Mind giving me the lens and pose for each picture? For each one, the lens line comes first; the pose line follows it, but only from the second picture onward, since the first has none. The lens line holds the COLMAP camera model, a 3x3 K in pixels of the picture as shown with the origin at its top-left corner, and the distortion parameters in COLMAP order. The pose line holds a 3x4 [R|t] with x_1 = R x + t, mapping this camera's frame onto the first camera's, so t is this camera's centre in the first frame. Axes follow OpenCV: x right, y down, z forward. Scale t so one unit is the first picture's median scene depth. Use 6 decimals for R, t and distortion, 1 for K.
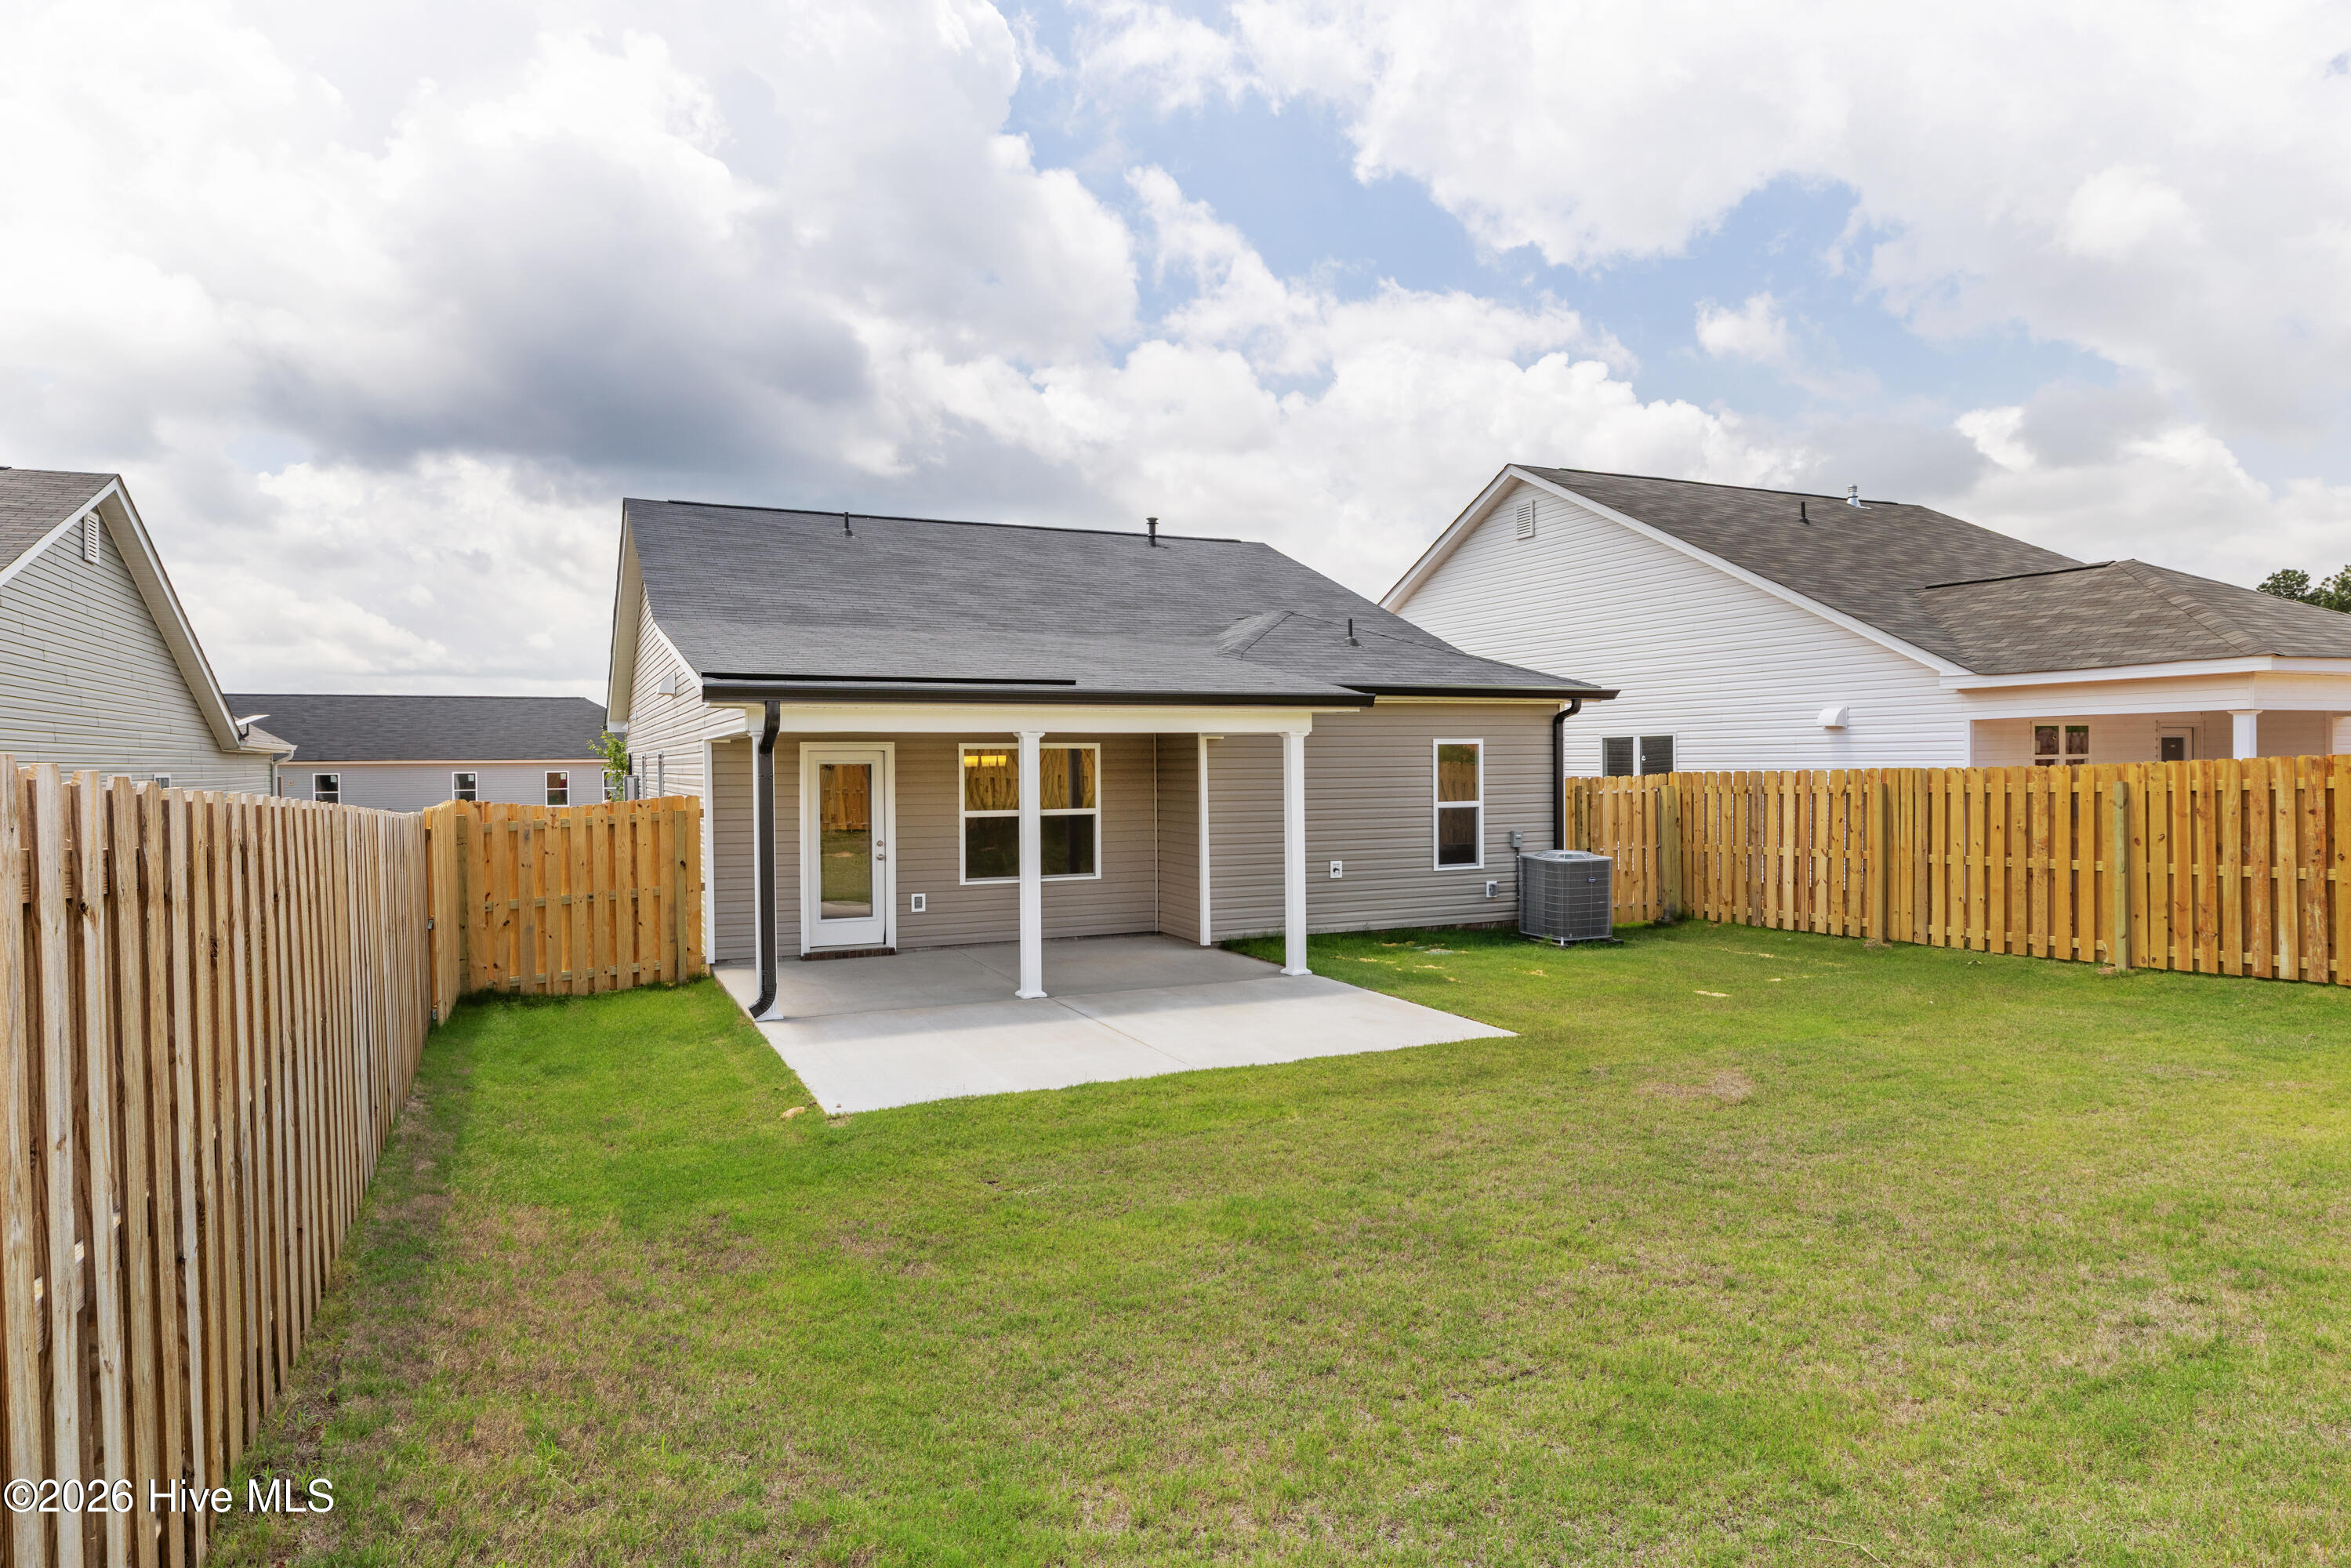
lens RADIAL K [[1352.4, 0, 1165.9], [0, 1352.4, 772.2], [0, 0, 1]] dist [-0.001496, -0.001698]
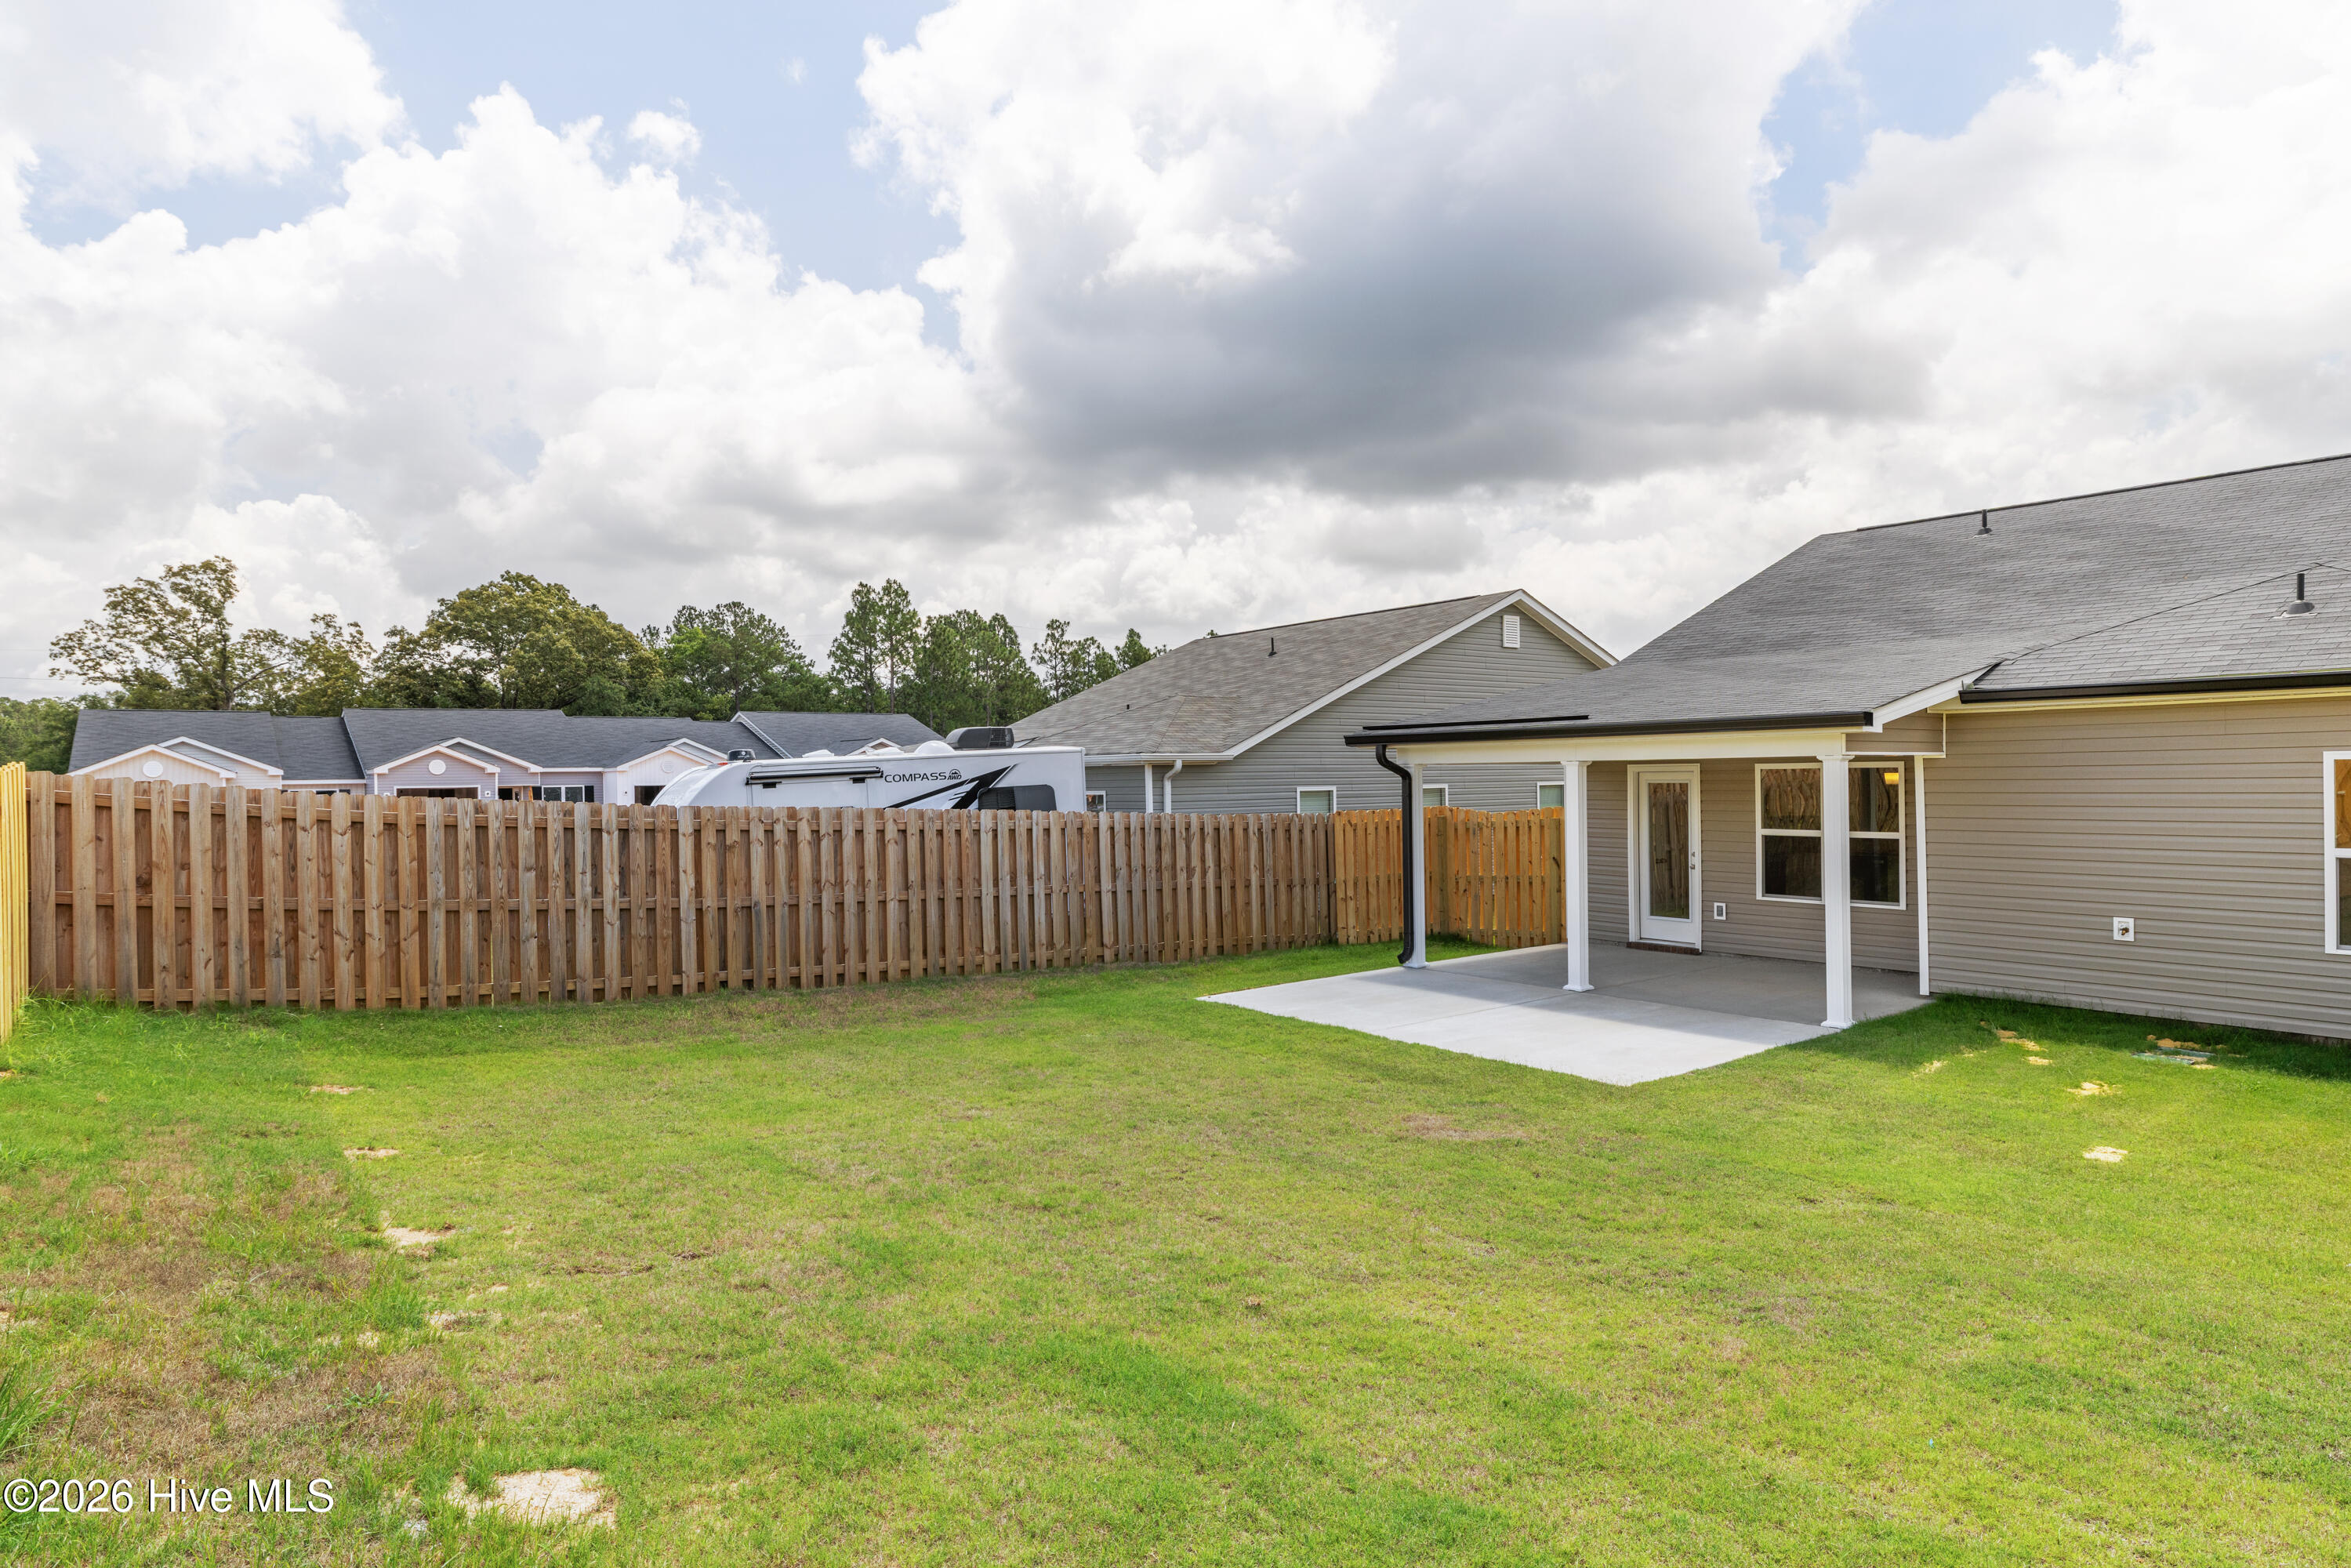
lens RADIAL K [[1353.2, 0, 1177.6], [0, 1353.2, 784.4], [0, 0, 1]] dist [0.002404, -0.003458]
pose [[0.206587, 0.012162, -0.978353, 0.868881], [0.005242, 0.999895, 0.013537, -0.024660], [0.978414, -0.007925, 0.206502, 0.386875]]
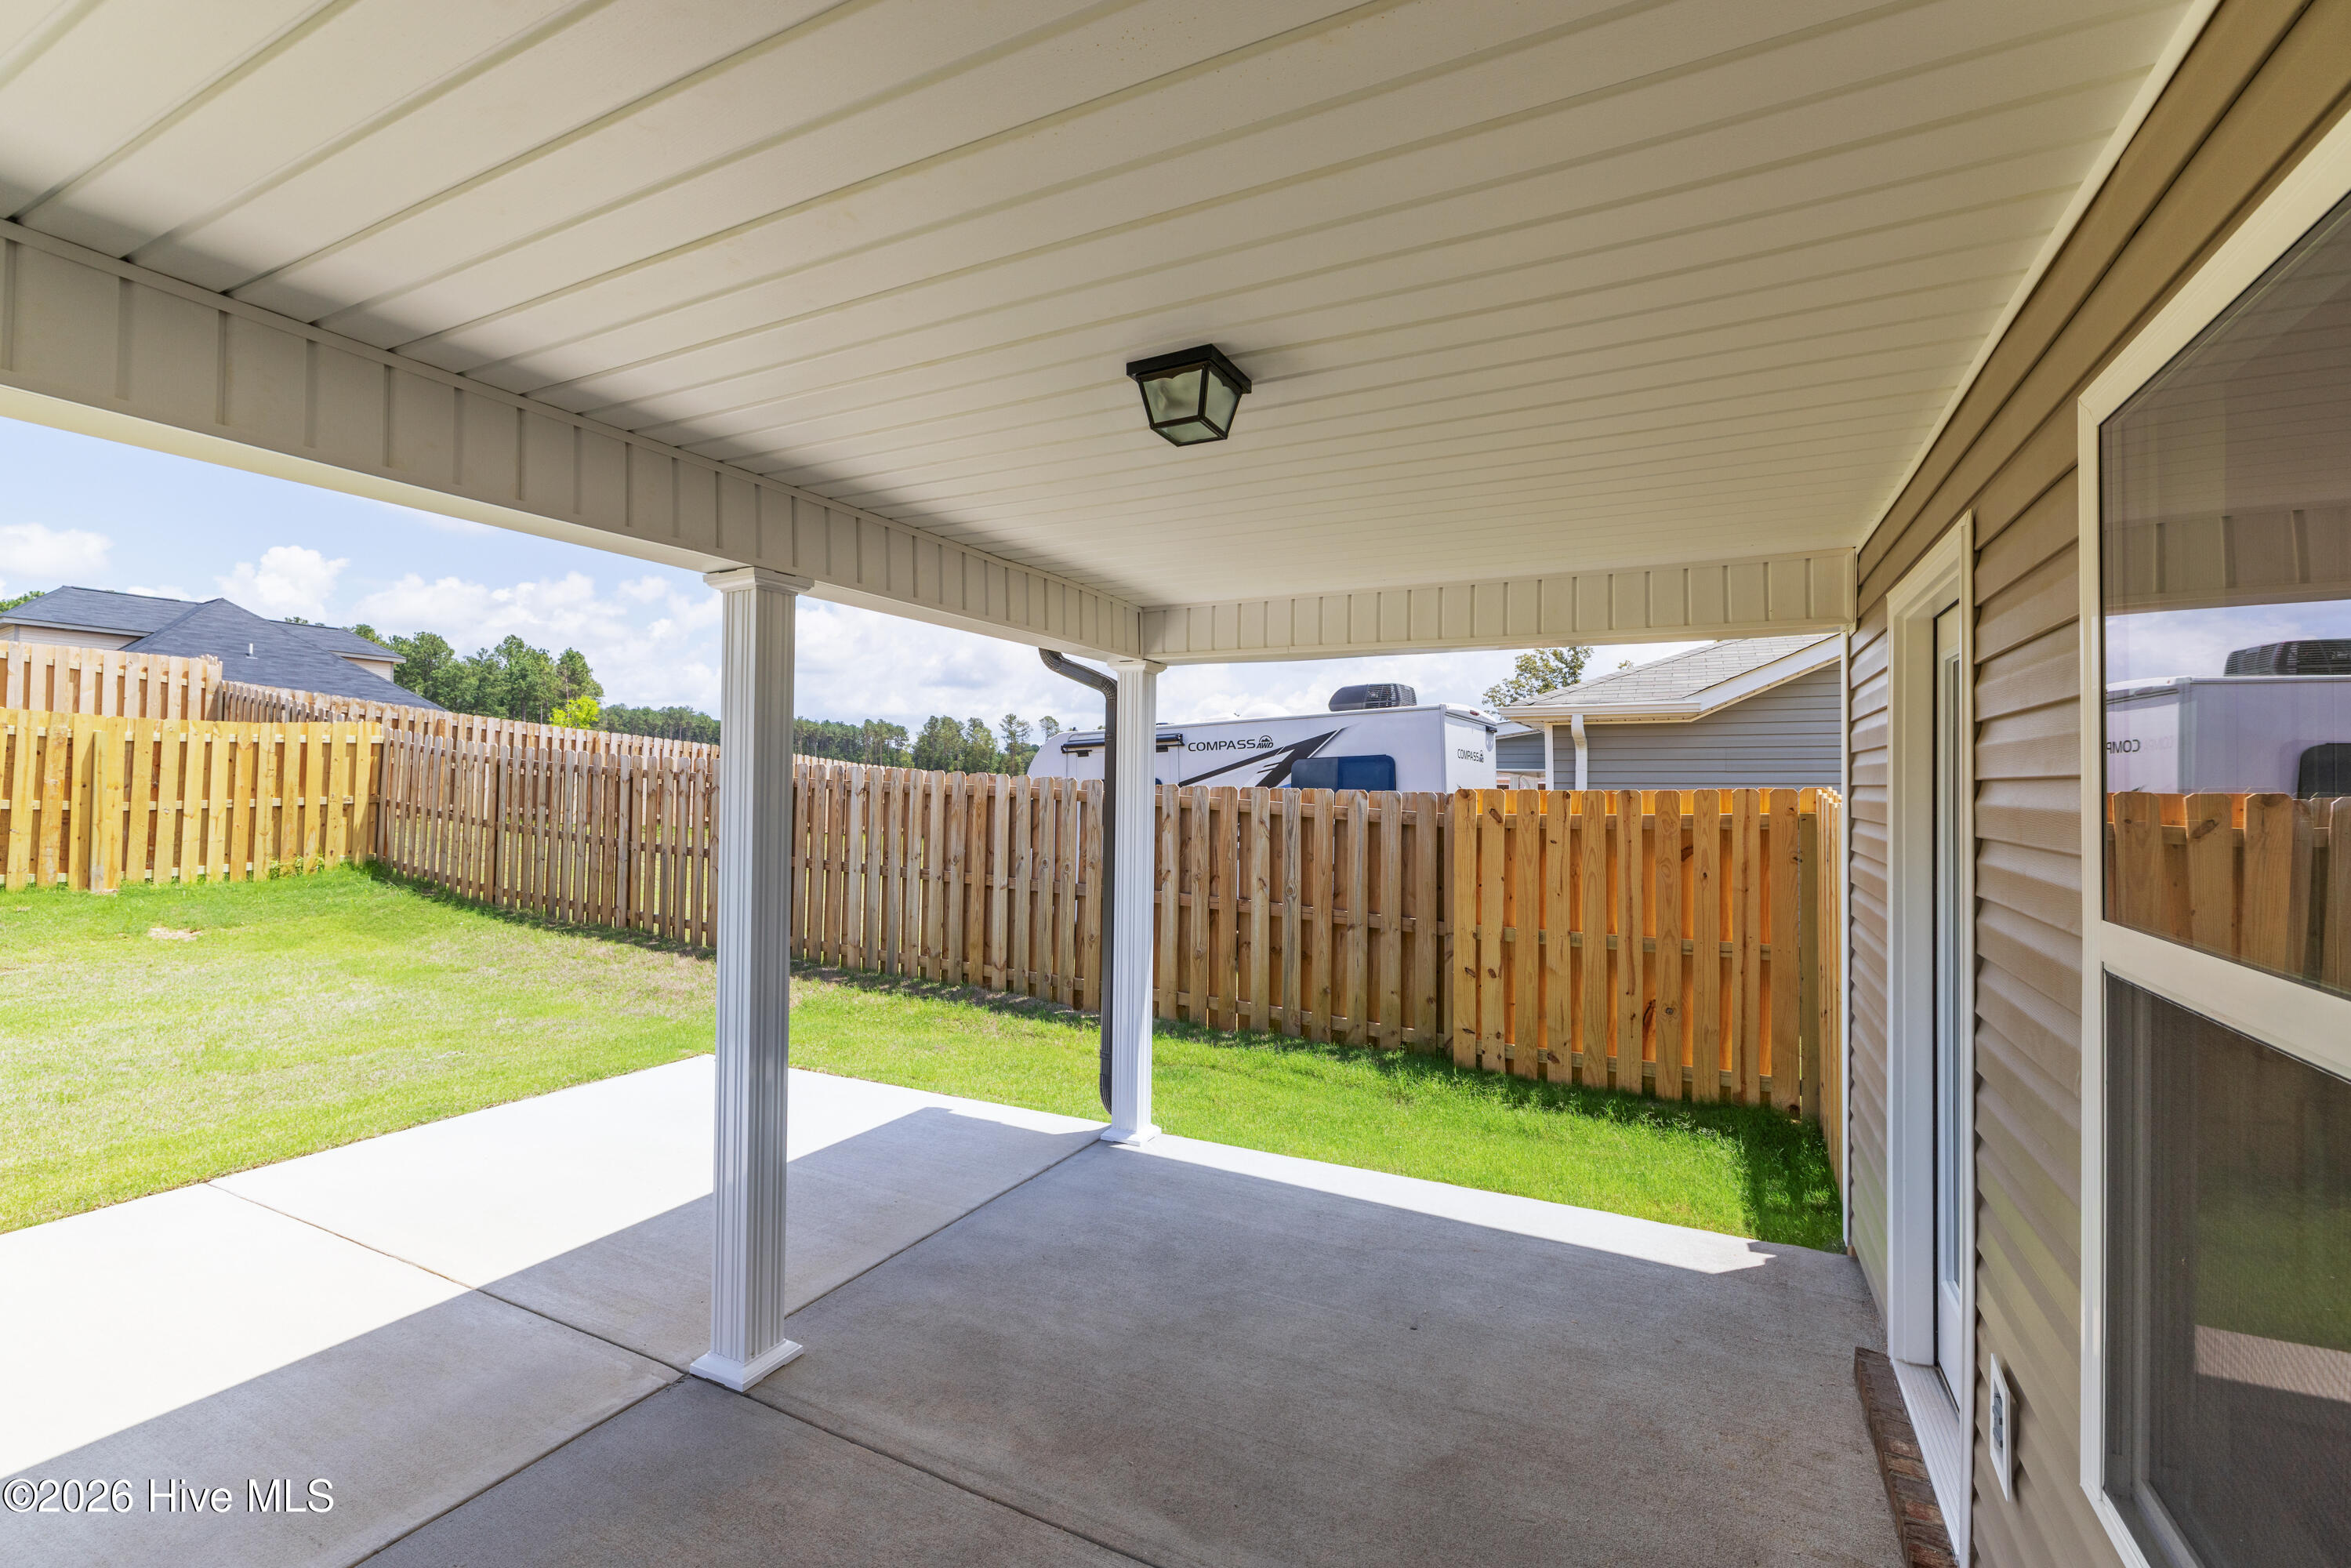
lens RADIAL K [[1001.1, 0, 1174.8], [0, 1001.1, 779.5], [0, 0, 1]] dist [-0.001284, 0.000094]
pose [[-0.791991, -0.006773, -0.610495, -0.034206], [-0.008837, 0.999961, 0.000371, 0.018271], [0.610468, 0.005689, -0.792020, 1.137007]]
